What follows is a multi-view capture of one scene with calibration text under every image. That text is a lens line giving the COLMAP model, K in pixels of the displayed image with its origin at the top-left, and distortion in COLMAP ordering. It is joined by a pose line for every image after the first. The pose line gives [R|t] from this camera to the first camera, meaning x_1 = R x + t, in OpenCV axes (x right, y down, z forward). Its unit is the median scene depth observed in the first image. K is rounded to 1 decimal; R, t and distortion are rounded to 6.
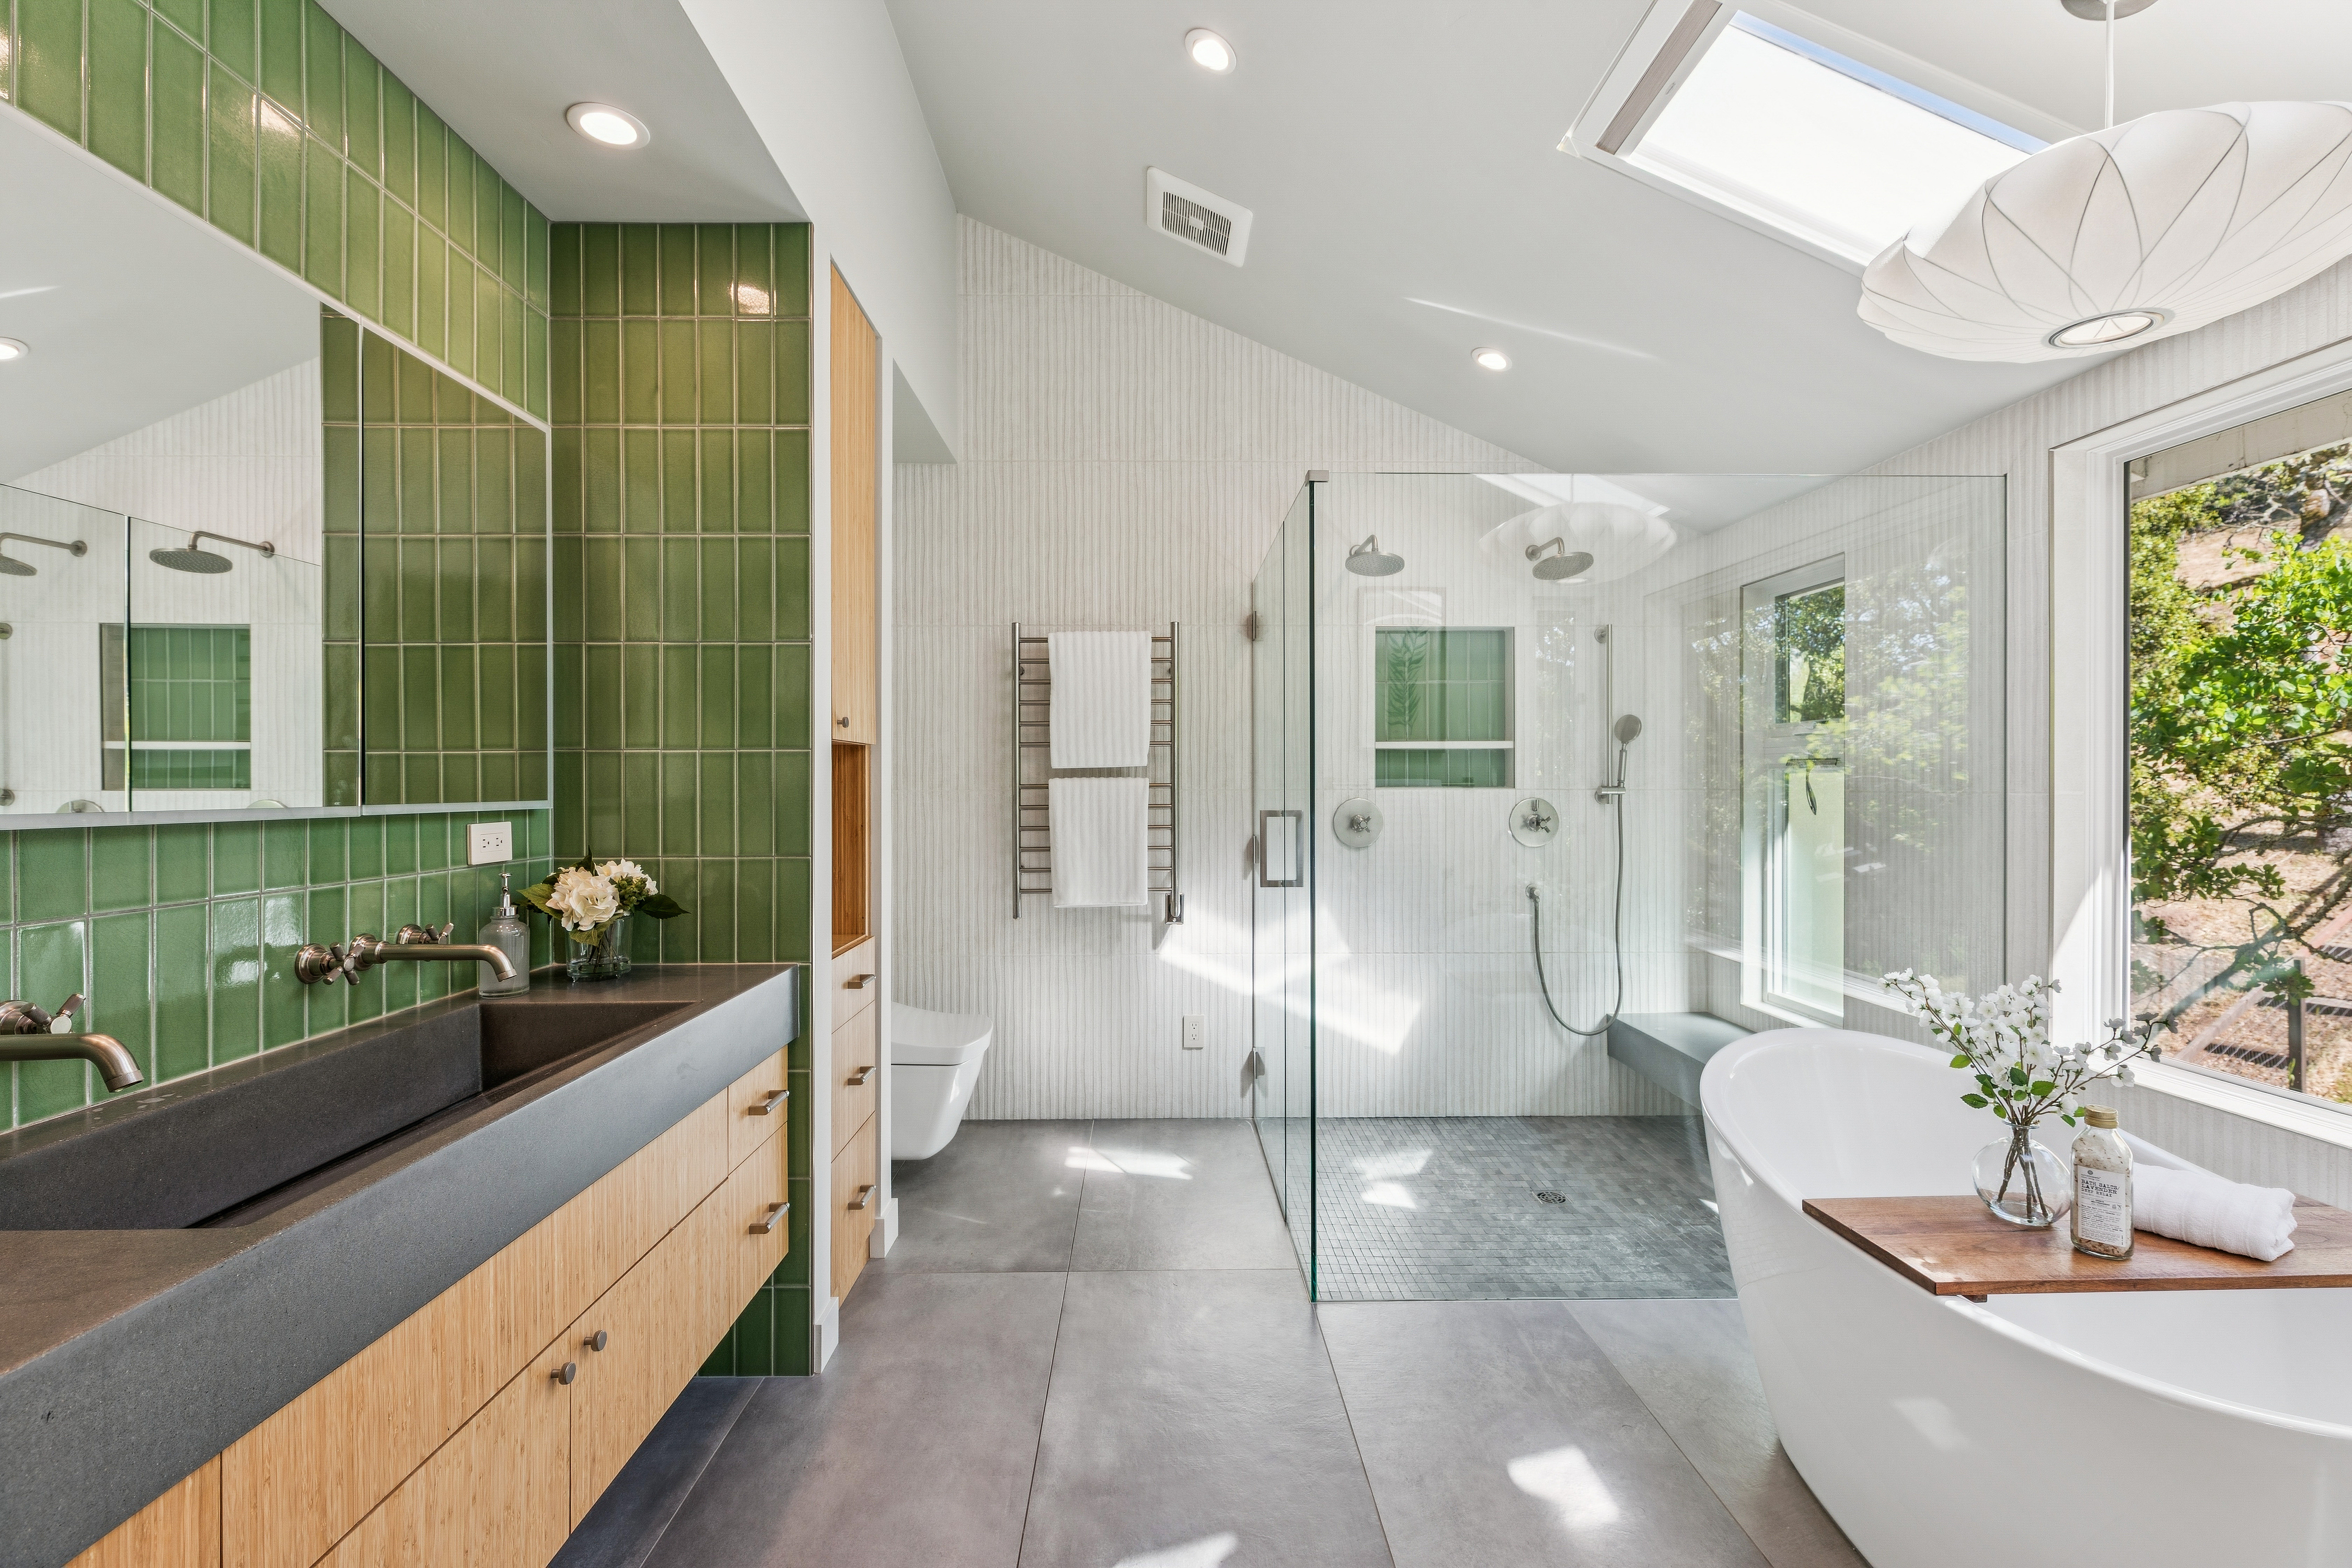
lens RADIAL K [[1054.0, 0, 1185.4], [0, 1054.0, 787.5], [0, 0, 1]] dist [0.007297, -0.000353]
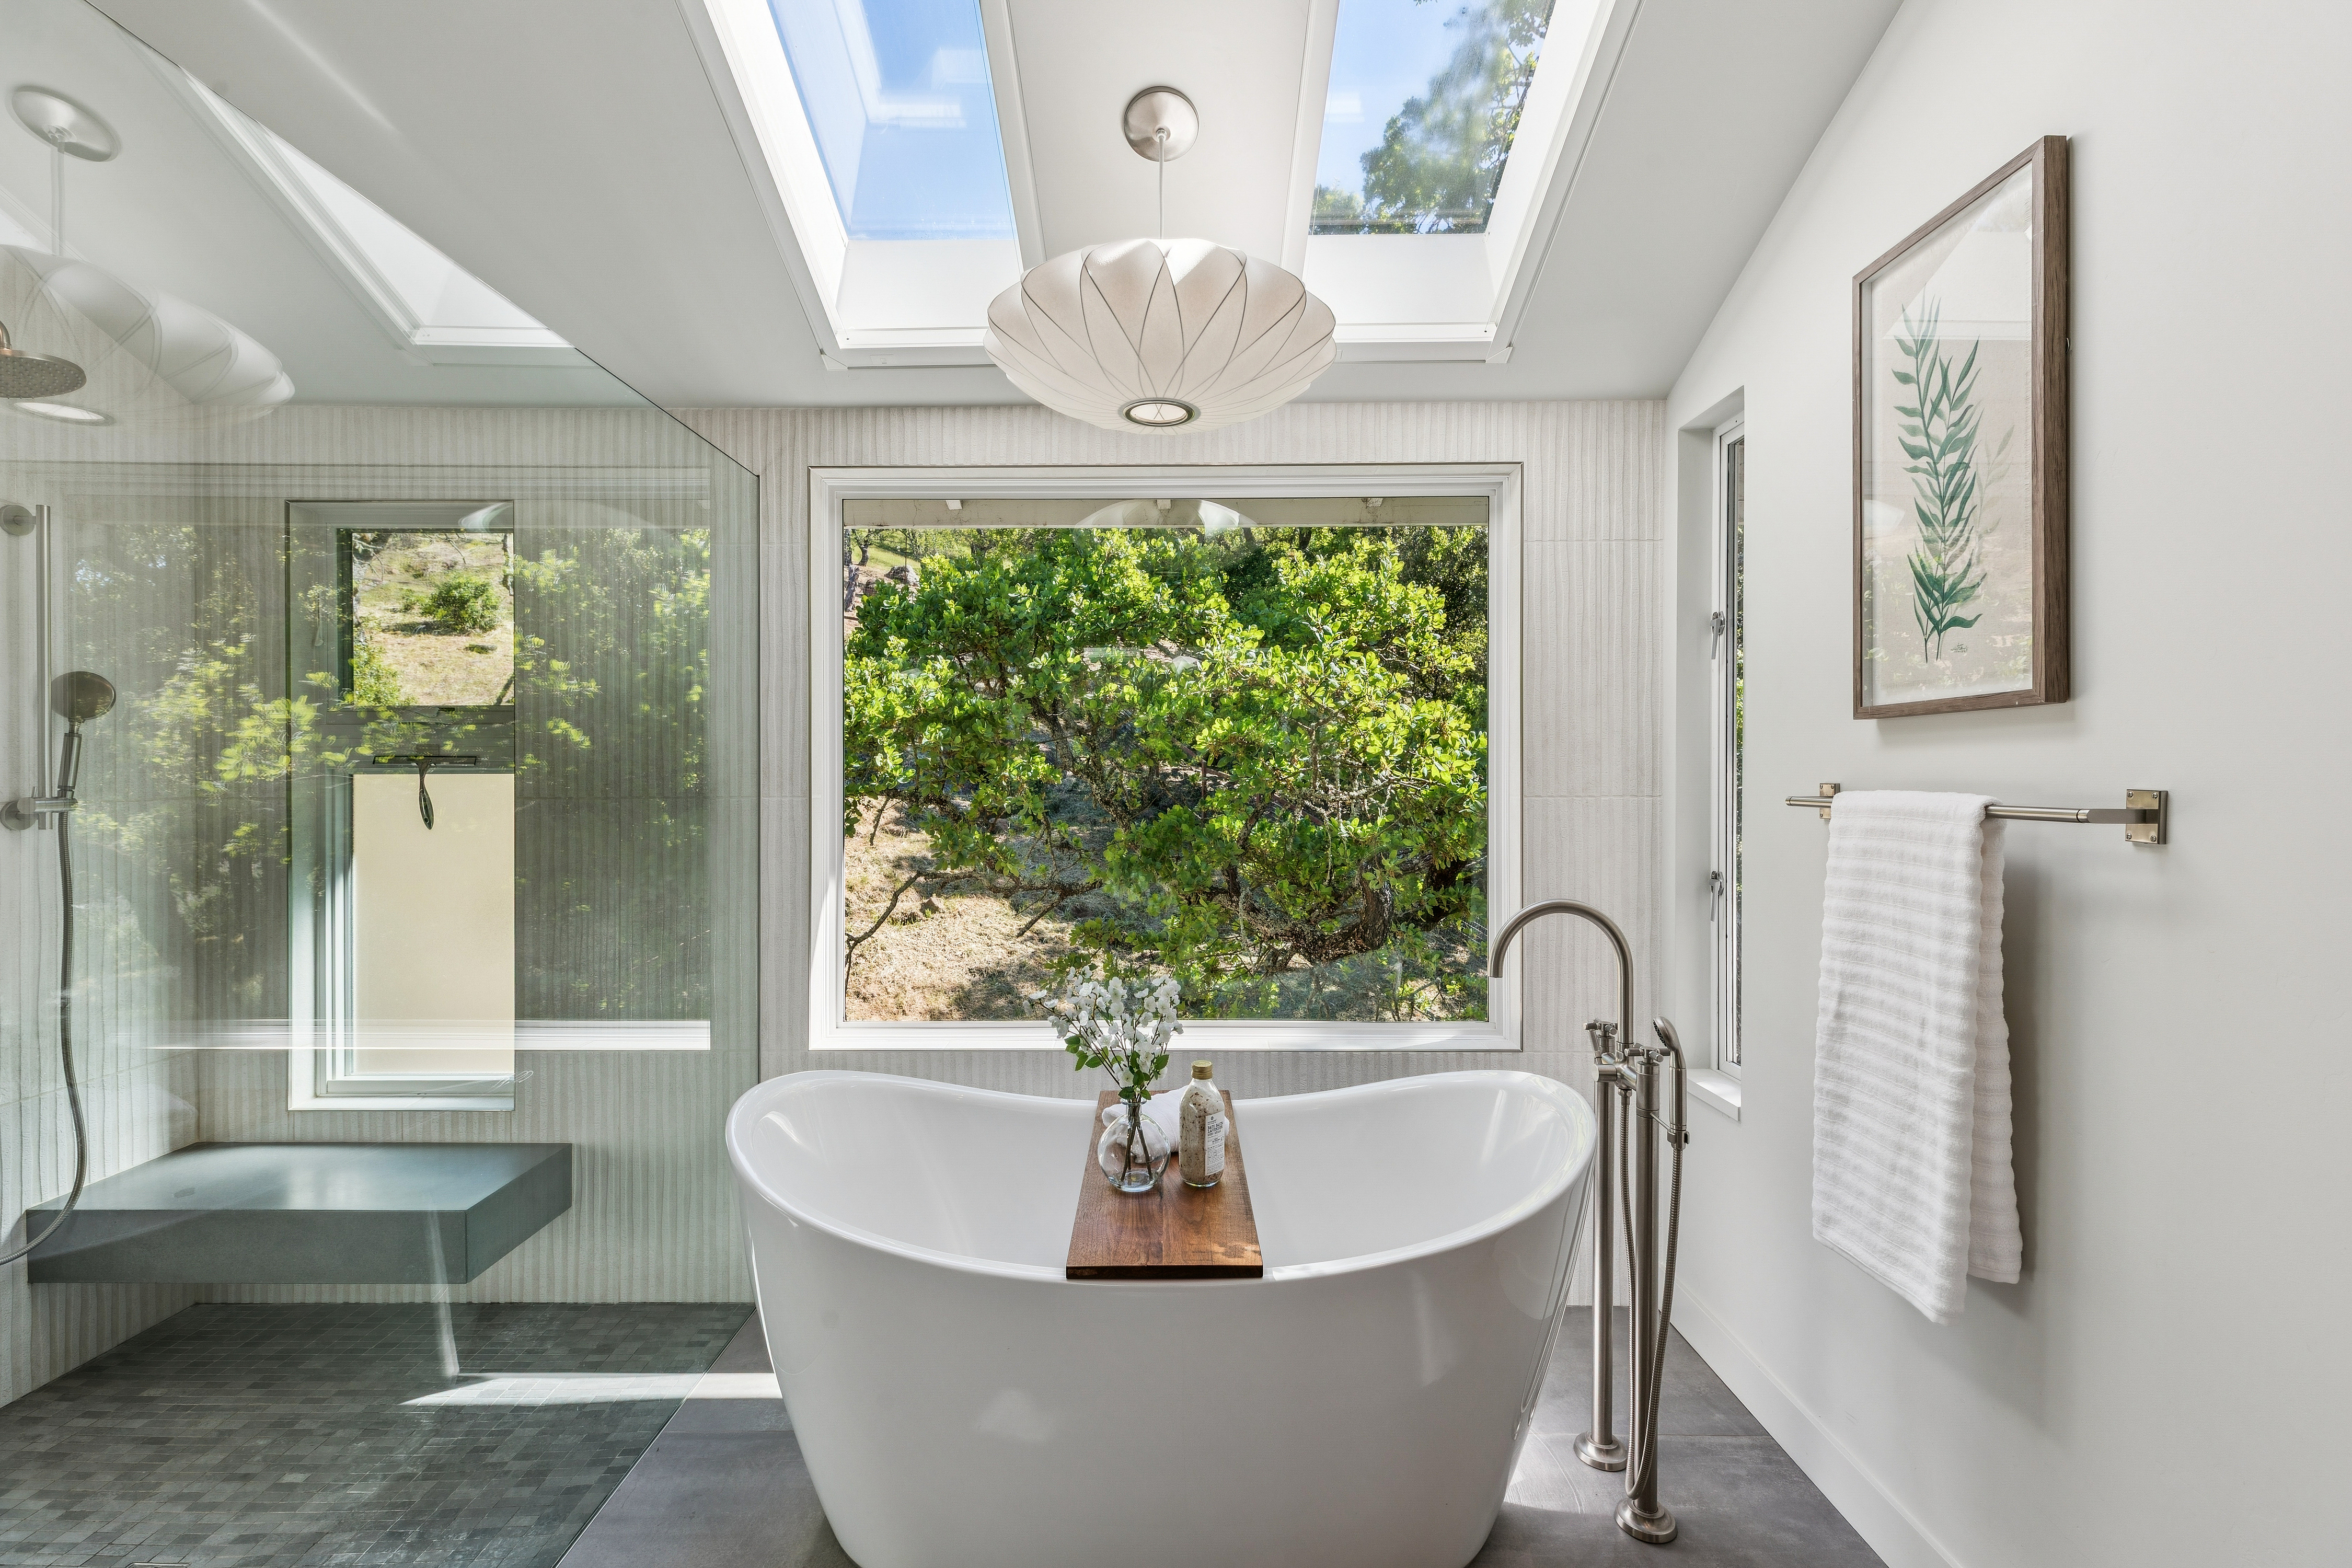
lens RADIAL K [[1054.0, 0, 1164.3], [0, 1054.0, 777.8], [0, 0, 1]] dist [0.007297, -0.000353]
pose [[0.041749, -0.006240, 0.999109, -0.152346], [0.005287, 0.999968, 0.006024, -0.013539], [-0.999114, 0.005030, 0.041780, 0.448157]]
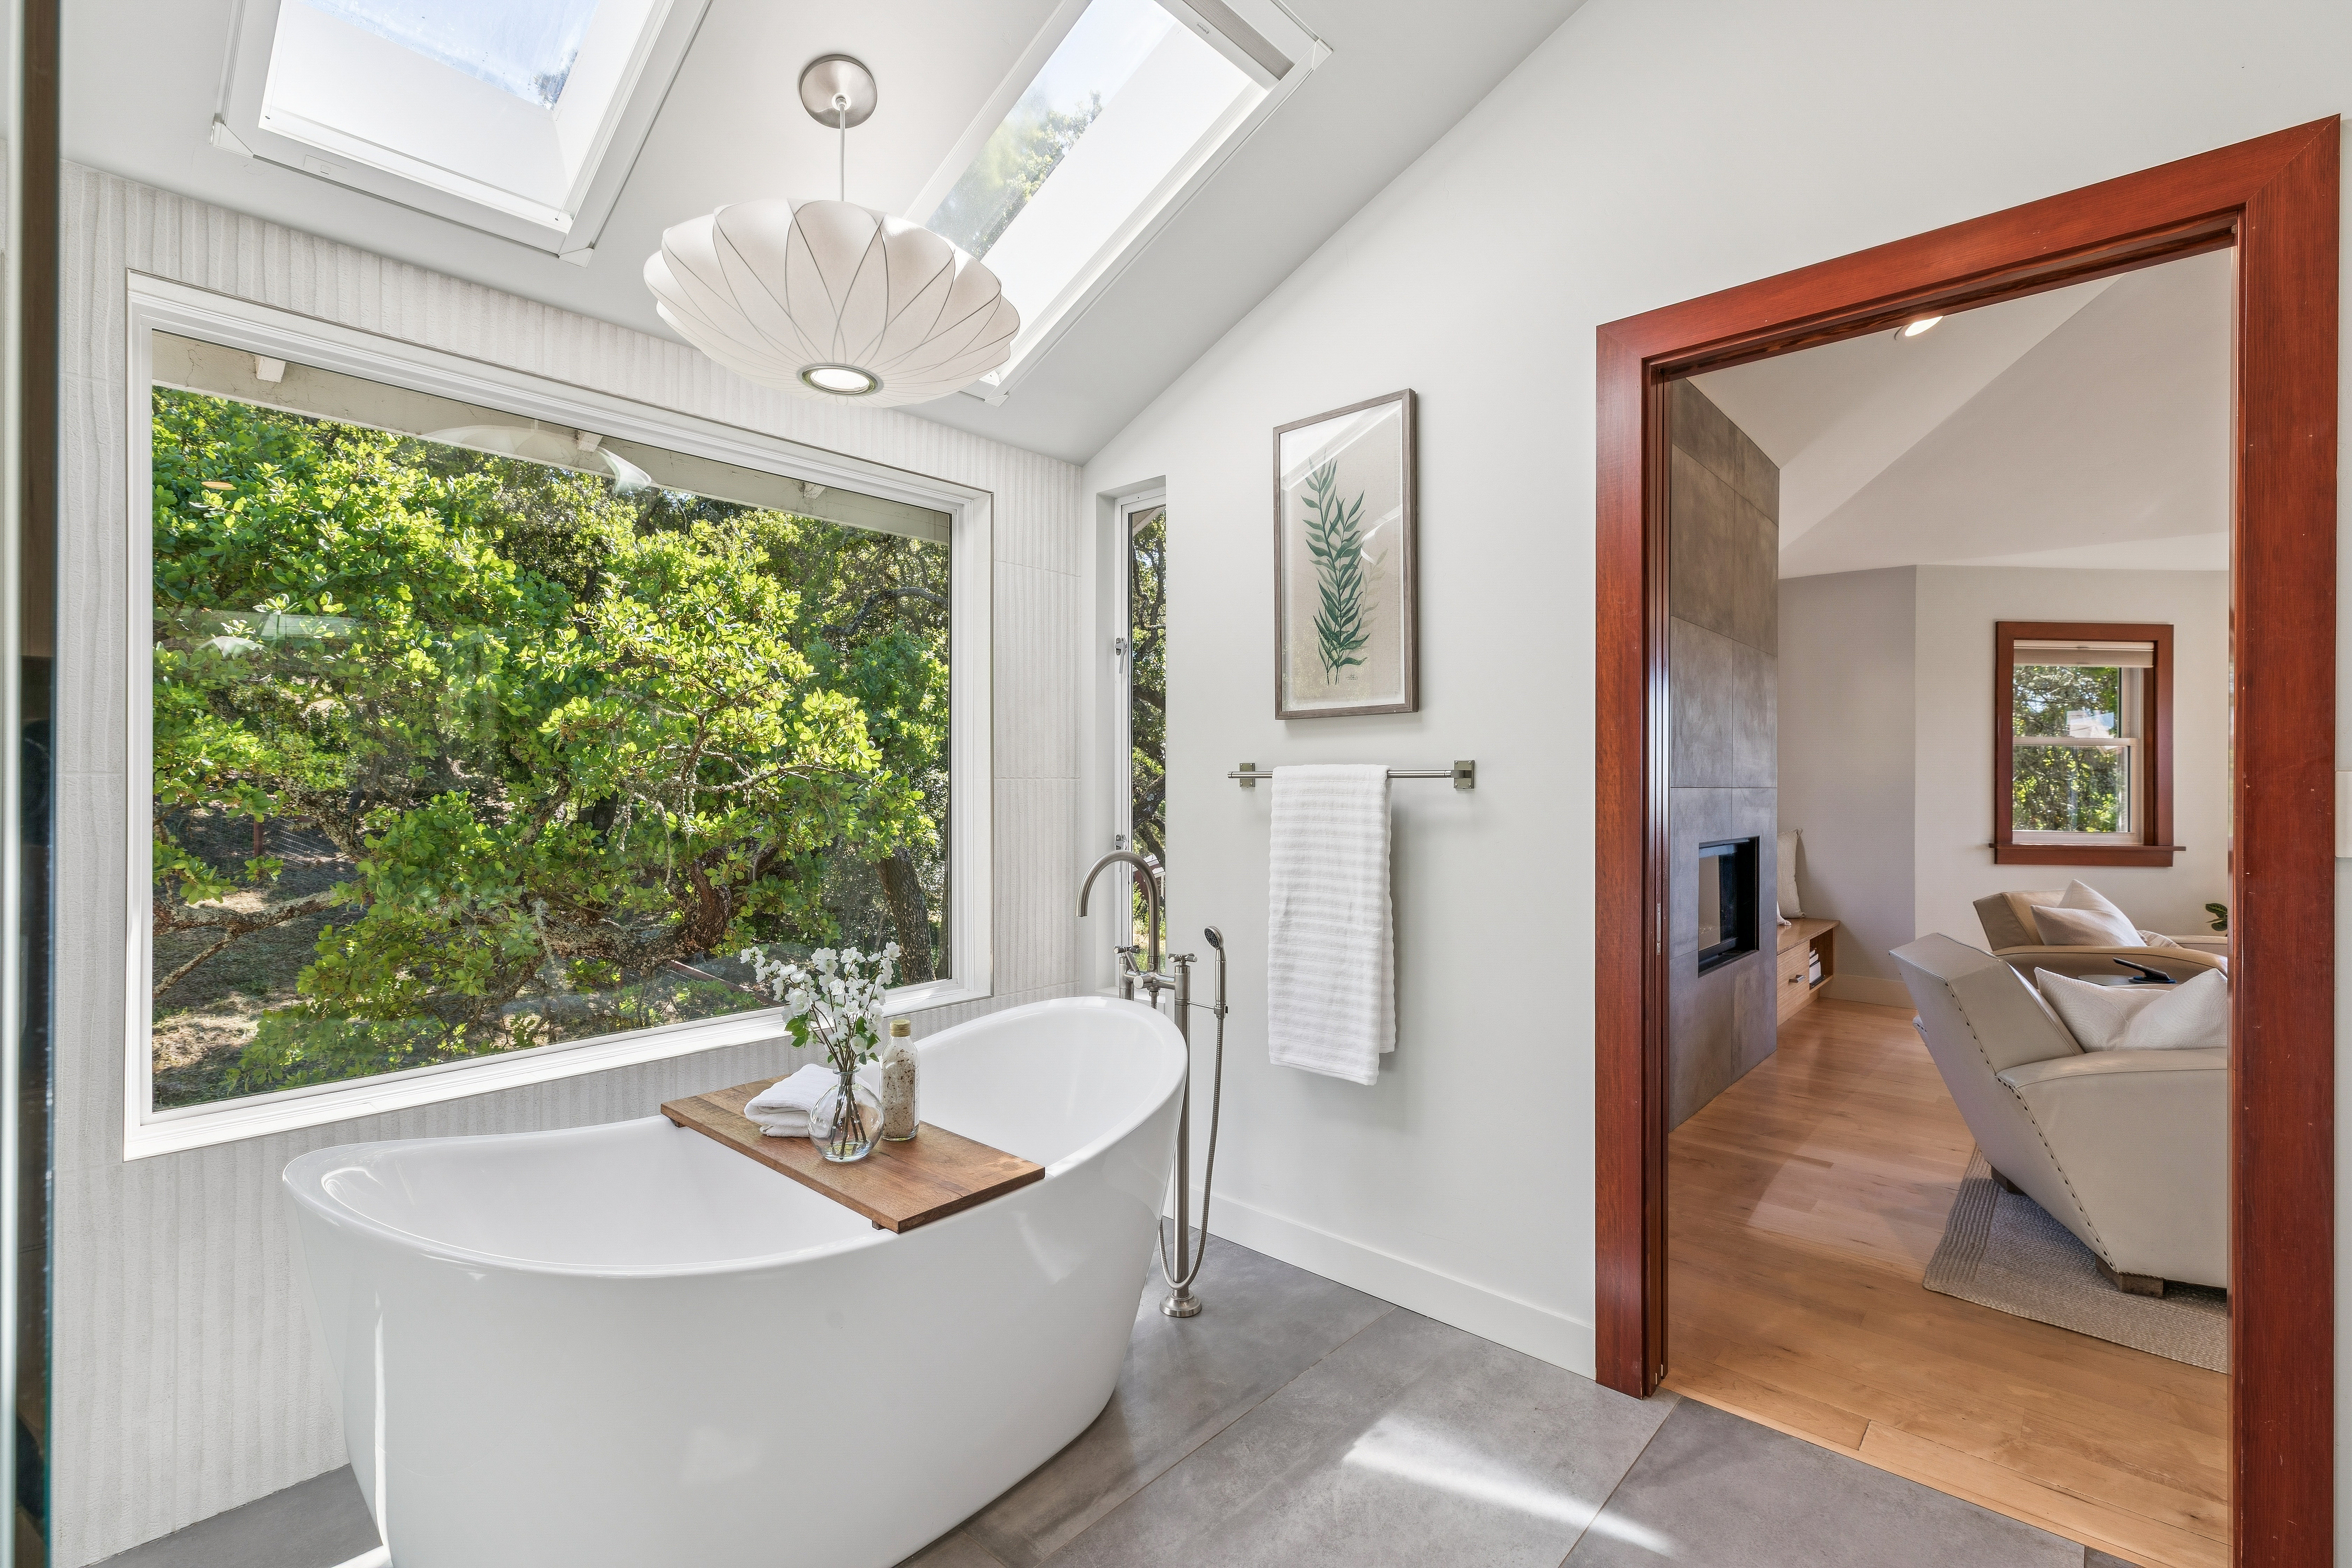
lens RADIAL K [[1054.0, 0, 1169.5], [0, 1054.0, 785.0], [0, 0, 1]] dist [0.007297, -0.000353]
pose [[-0.721734, -0.001571, 0.692169, -0.103478], [0.002415, 0.999986, 0.004788, 0.007842], [-0.692166, 0.005127, -0.721720, 0.758715]]
